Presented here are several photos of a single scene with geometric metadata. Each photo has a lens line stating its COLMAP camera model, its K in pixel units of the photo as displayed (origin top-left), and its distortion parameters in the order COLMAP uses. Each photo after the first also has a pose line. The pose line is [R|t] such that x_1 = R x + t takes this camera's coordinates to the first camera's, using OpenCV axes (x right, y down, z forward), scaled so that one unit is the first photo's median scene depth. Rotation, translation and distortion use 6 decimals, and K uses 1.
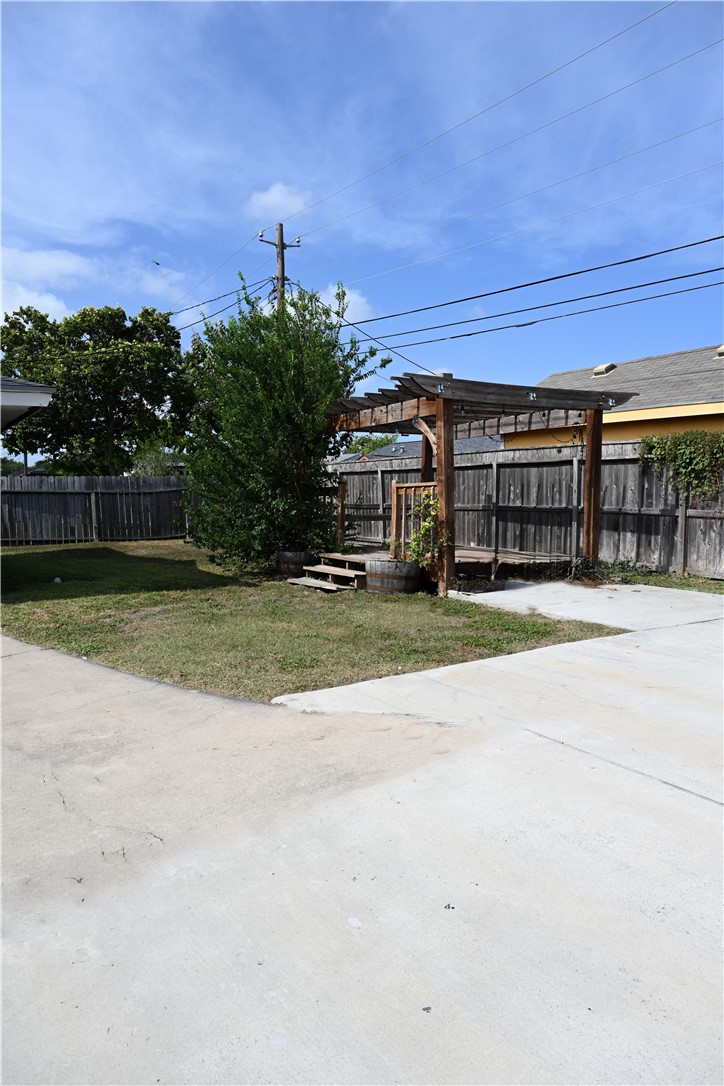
lens RADIAL K [[727.6, 0, 360.6], [0, 727.6, 534.7], [0, 0, 1]] dist [-0.011736, 0.003605]
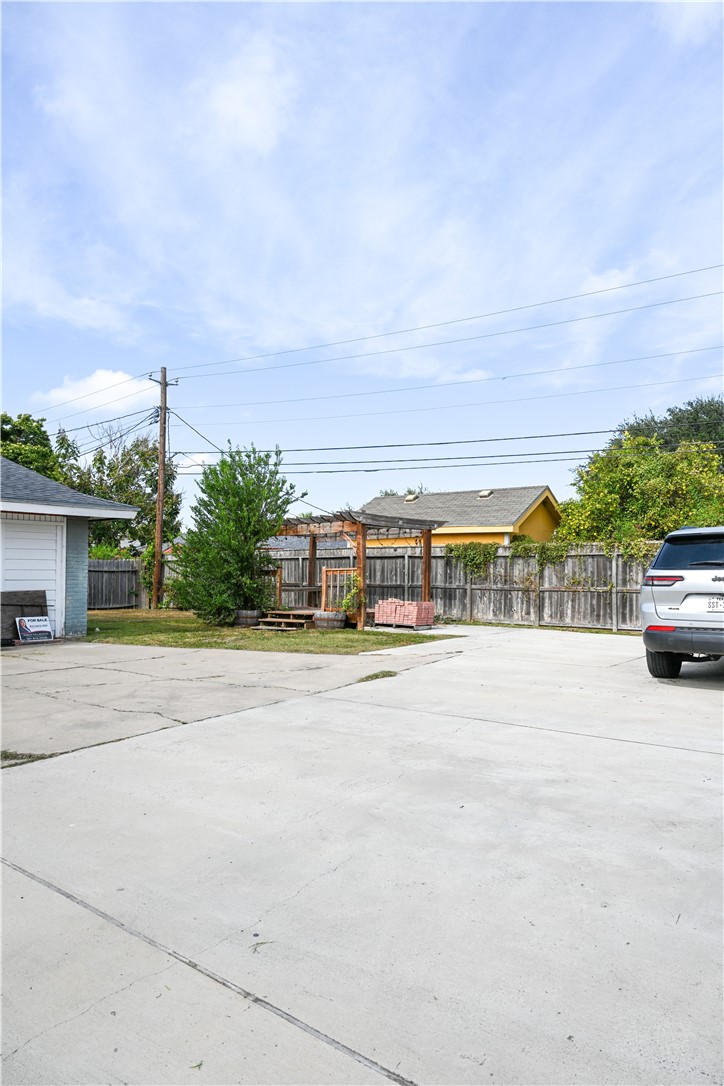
lens RADIAL K [[727.6, 0, 361.0], [0, 727.6, 534.5], [0, 0, 1]] dist [-0.011736, 0.003605]
pose [[0.939912, 0.031389, 0.339971, -0.409211], [0.008793, 0.993209, -0.116010, 0.045728], [-0.341304, 0.112028, 0.933253, -0.582672]]
